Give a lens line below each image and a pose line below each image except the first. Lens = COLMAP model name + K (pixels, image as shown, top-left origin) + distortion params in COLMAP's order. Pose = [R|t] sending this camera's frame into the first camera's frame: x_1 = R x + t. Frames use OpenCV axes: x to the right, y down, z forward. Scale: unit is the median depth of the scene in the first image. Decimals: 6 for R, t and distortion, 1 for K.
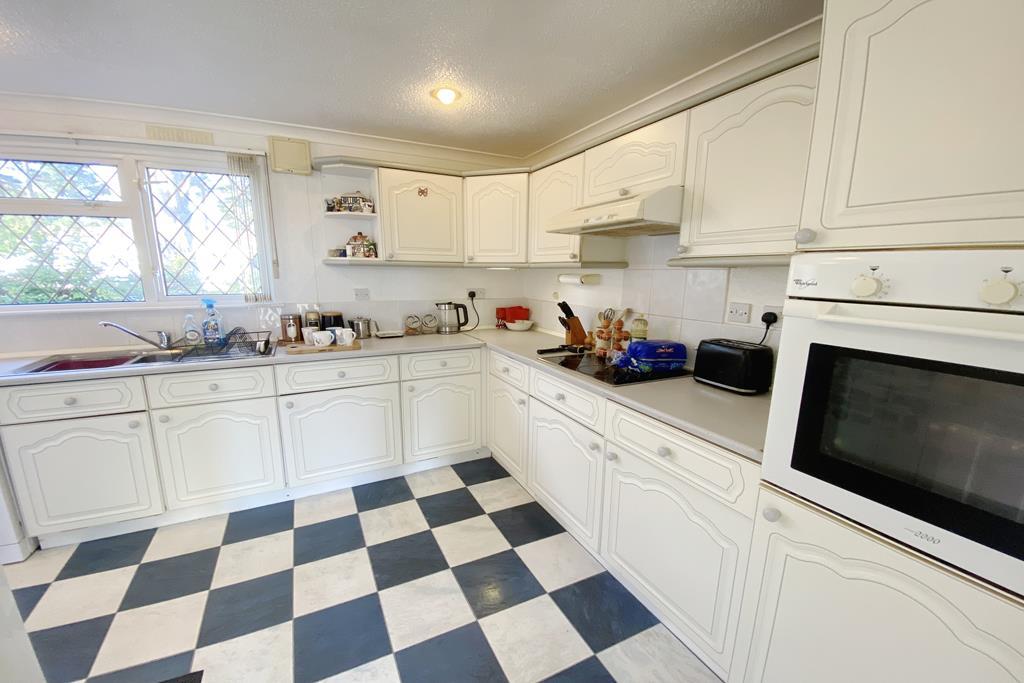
lens RADIAL K [[401.5, 0, 509.8], [0, 401.5, 353.6], [0, 0, 1]] dist [-0.012691, -0.000503]
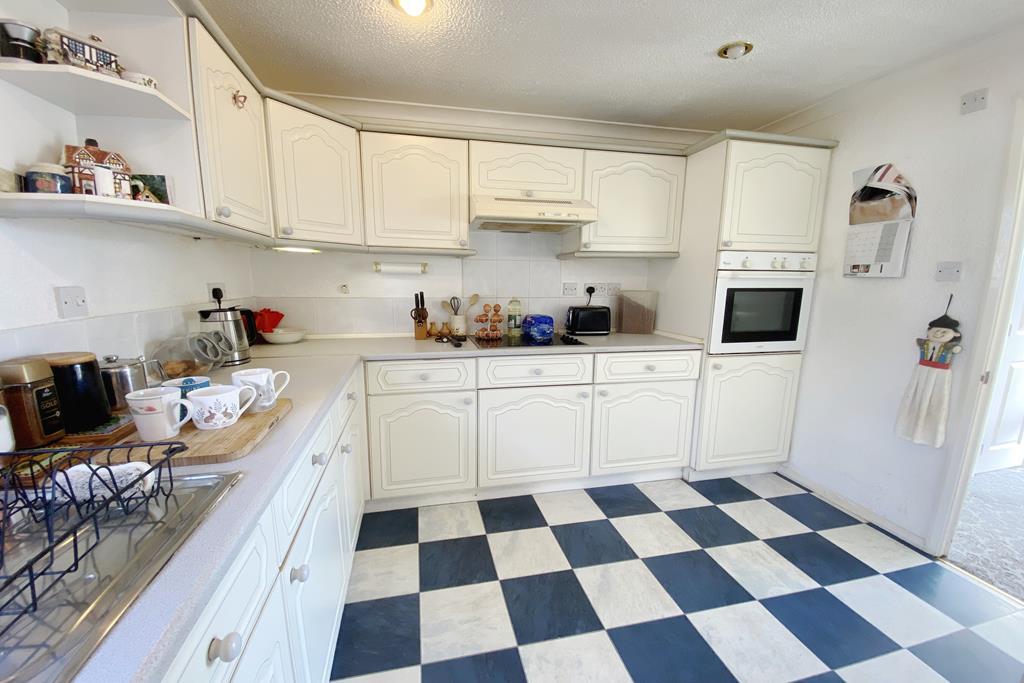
lens RADIAL K [[401.5, 0, 509.8], [0, 401.5, 353.6], [0, 0, 1]] dist [-0.012691, -0.000503]
pose [[0.263877, -0.184093, 0.946826, -0.730186], [0.190770, 0.972188, 0.135857, -0.082634], [-0.945503, 0.144776, 0.291657, 0.586590]]
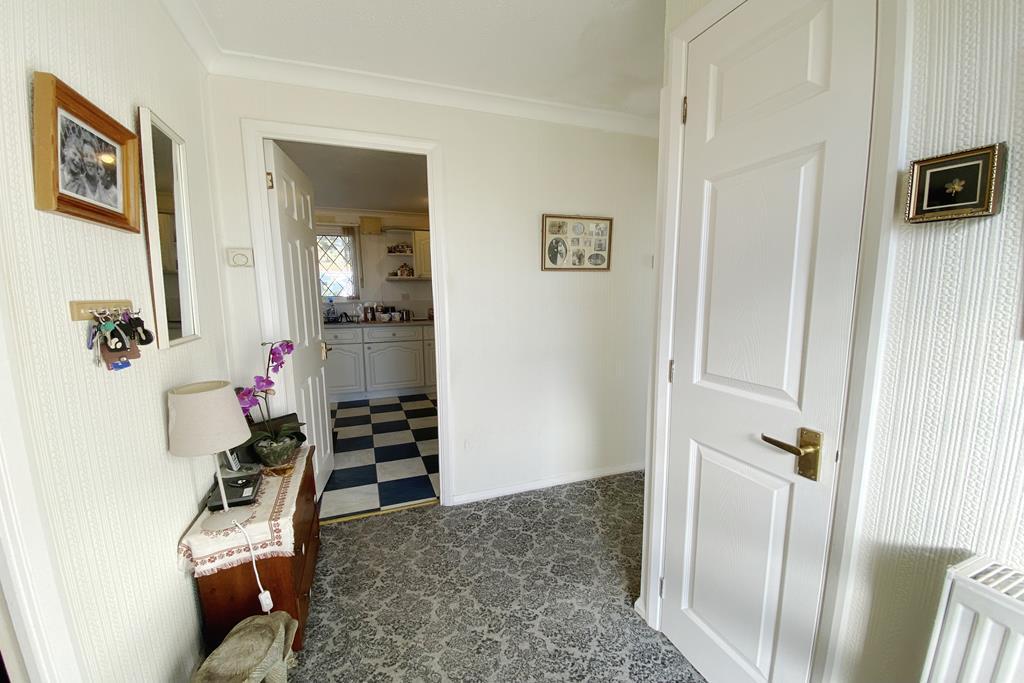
lens RADIAL K [[401.5, 0, 509.8], [0, 401.5, 353.6], [0, 0, 1]] dist [-0.012691, -0.000503]
pose [[0.992801, -0.003090, -0.119732, 0.364971], [-0.003462, 0.998509, -0.054479, 0.237980], [0.119722, 0.054501, 0.991310, -0.842880]]
